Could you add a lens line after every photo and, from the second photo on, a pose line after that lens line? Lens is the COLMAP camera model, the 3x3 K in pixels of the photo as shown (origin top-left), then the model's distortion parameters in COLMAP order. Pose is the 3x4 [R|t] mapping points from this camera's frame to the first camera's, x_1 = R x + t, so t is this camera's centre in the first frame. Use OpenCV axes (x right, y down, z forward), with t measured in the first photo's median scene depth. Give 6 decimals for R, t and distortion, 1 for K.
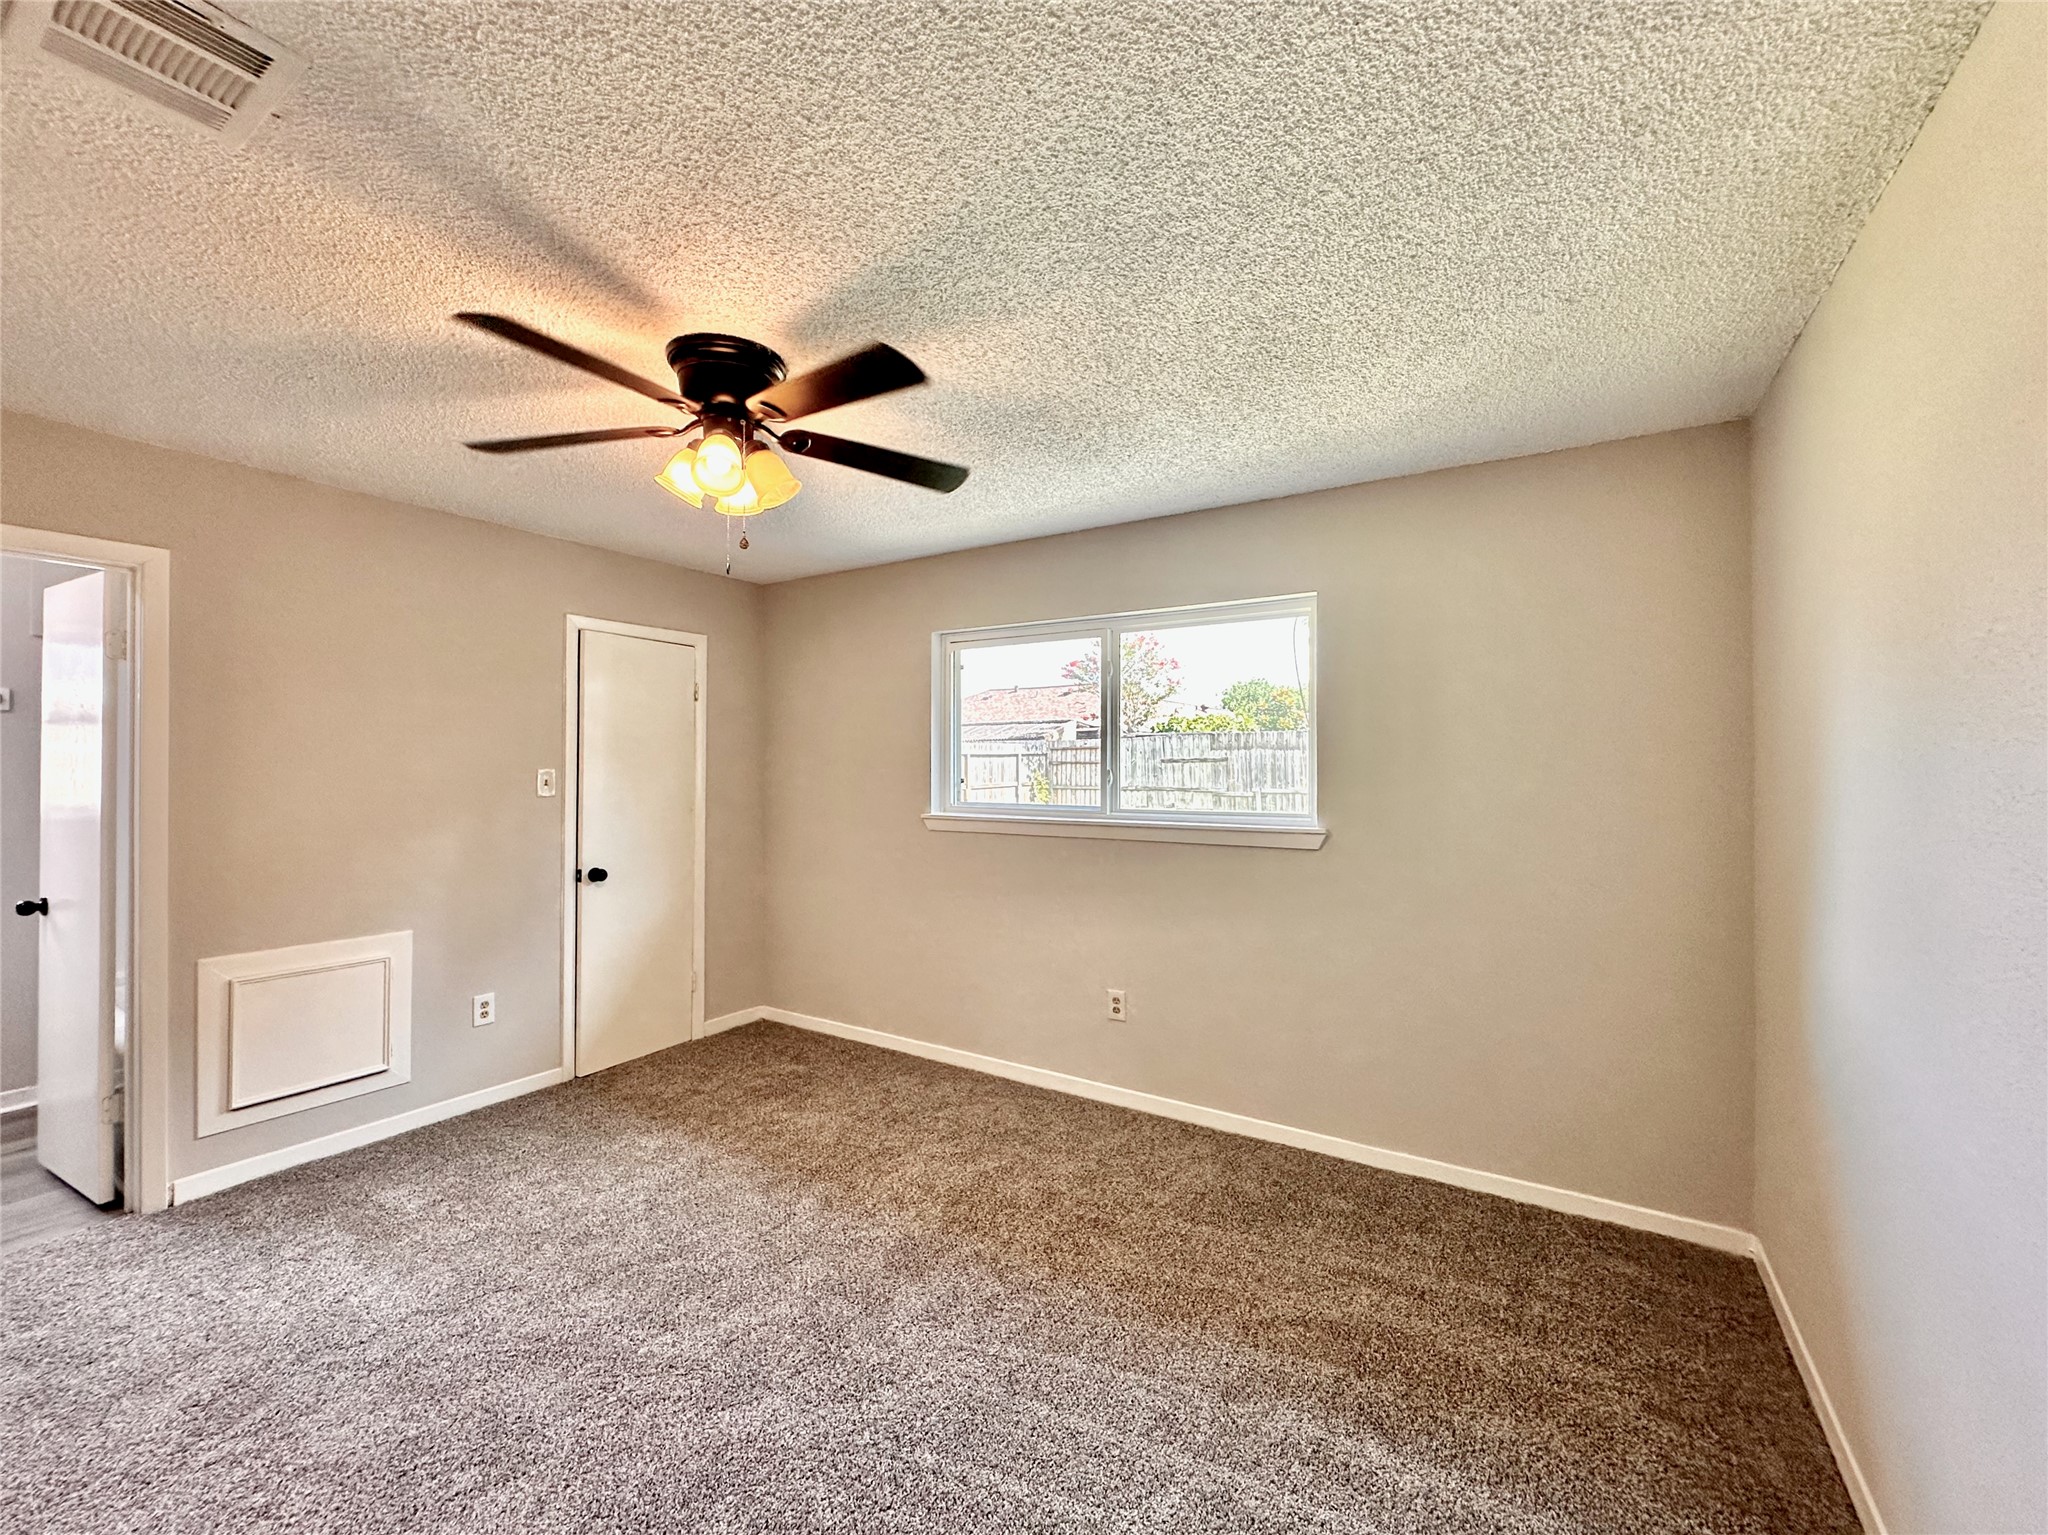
lens RADIAL K [[853.9, 0, 1003.6], [0, 853.9, 766.6], [0, 0, 1]] dist [-0.001029, 0.000296]
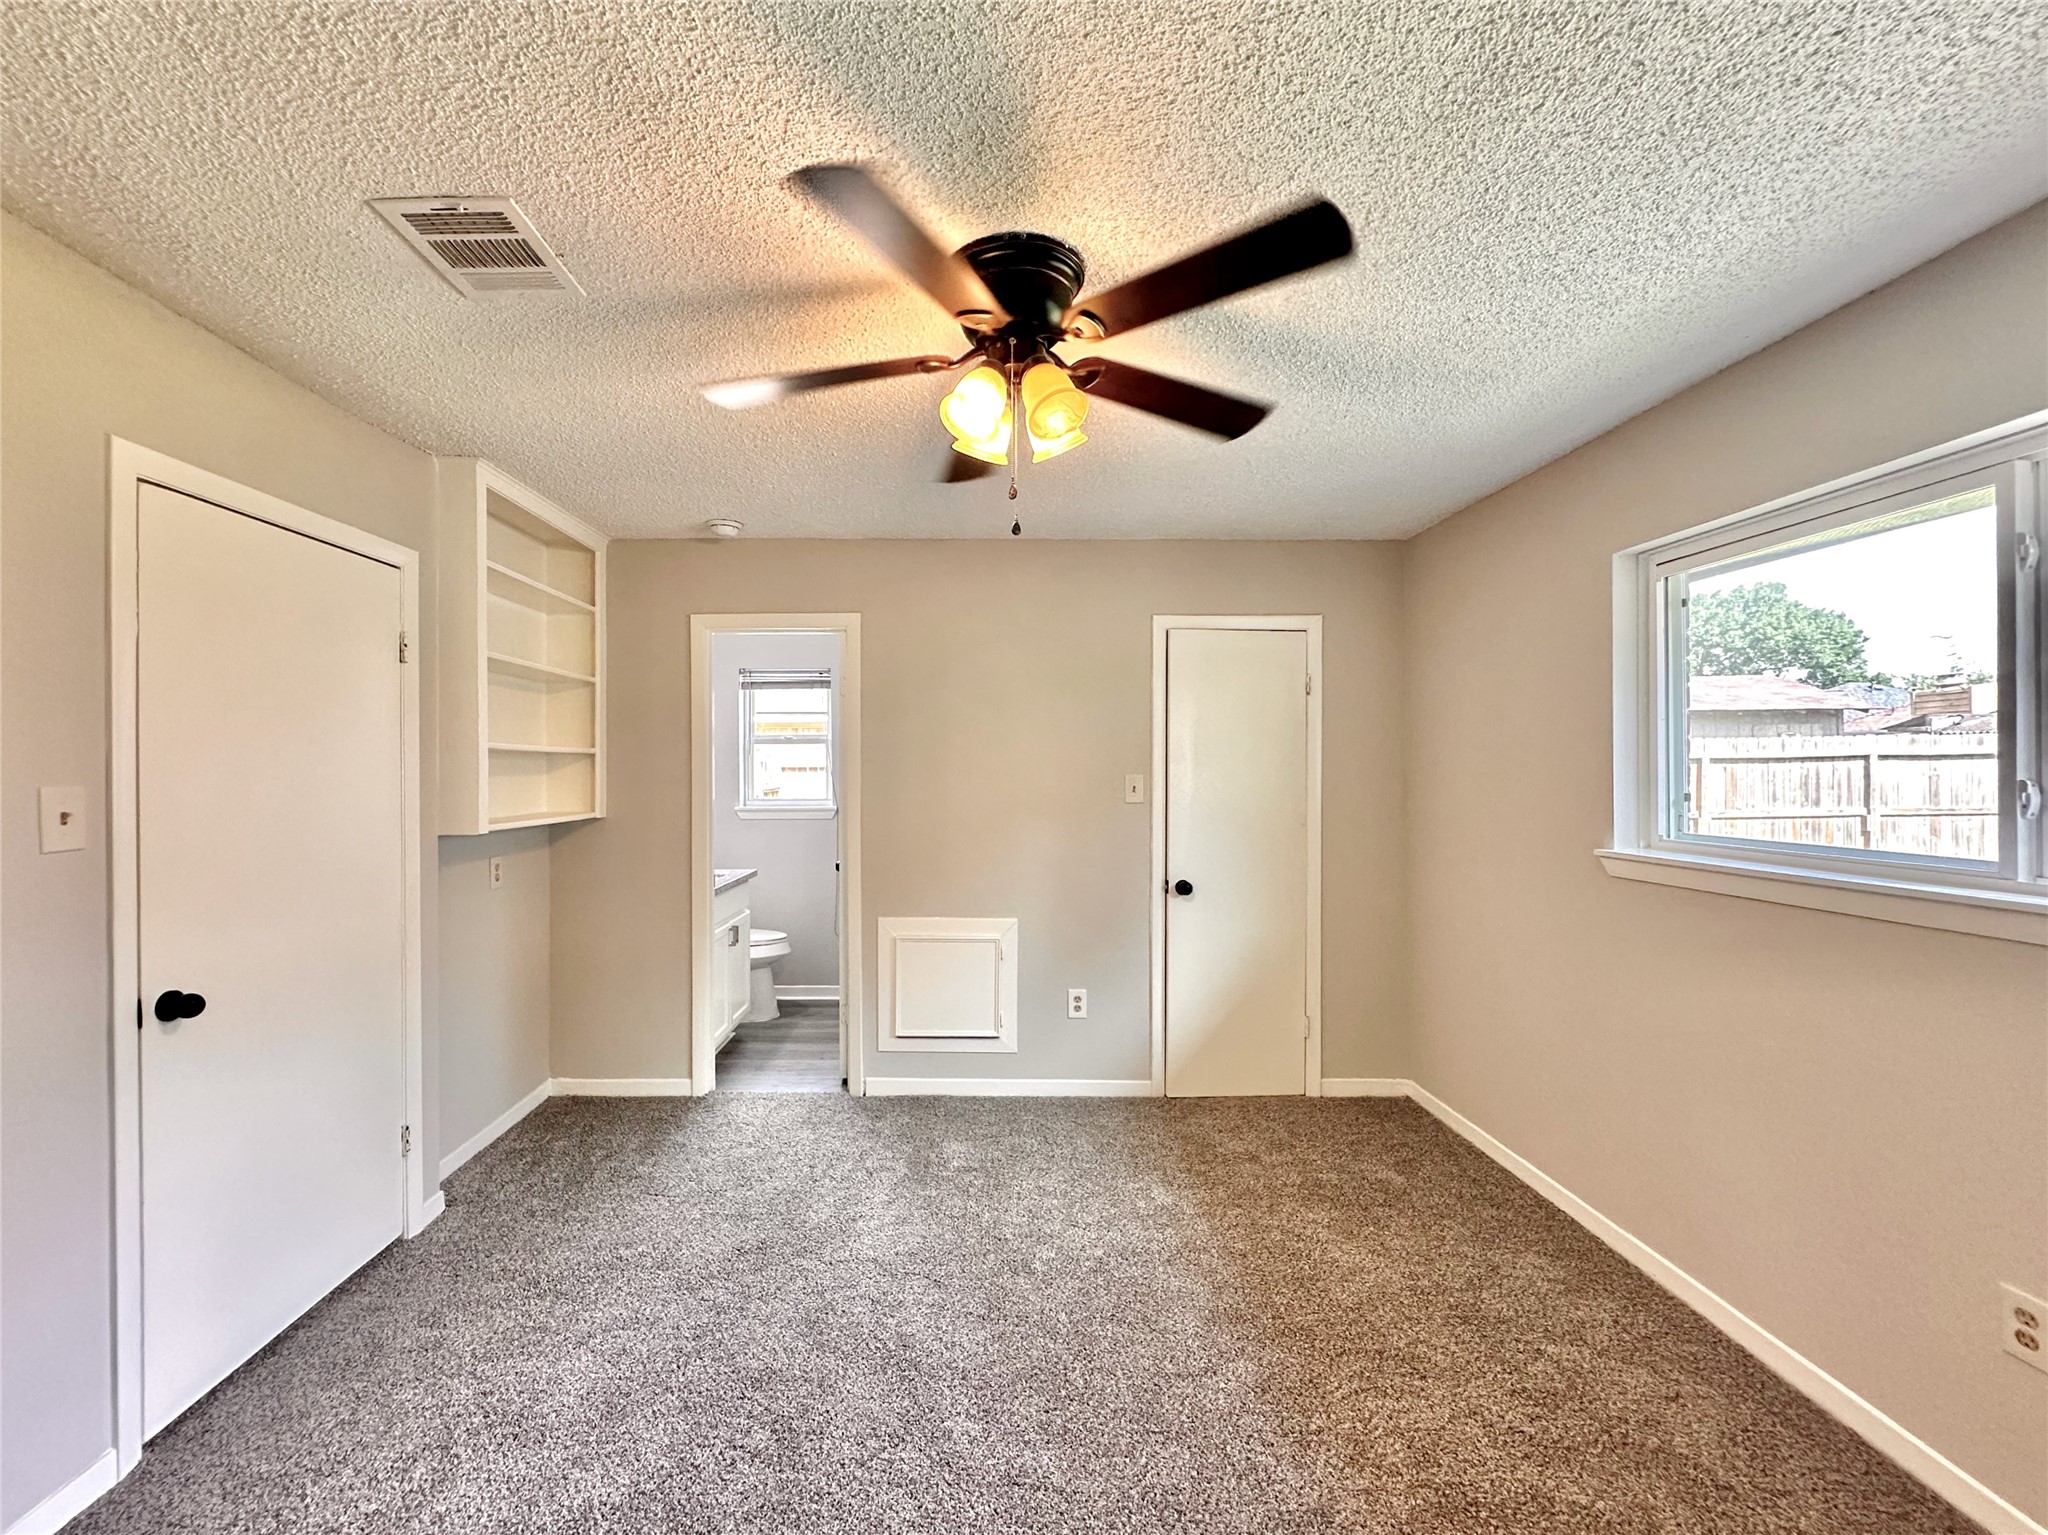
lens RADIAL K [[853.9, 0, 1003.6], [0, 853.9, 766.6], [0, 0, 1]] dist [-0.001029, 0.000296]
pose [[0.538623, -0.005777, -0.842527, 0.221133], [0.000854, 0.999980, -0.006311, -0.001446], [0.842547, 0.002680, 0.538617, 0.337143]]
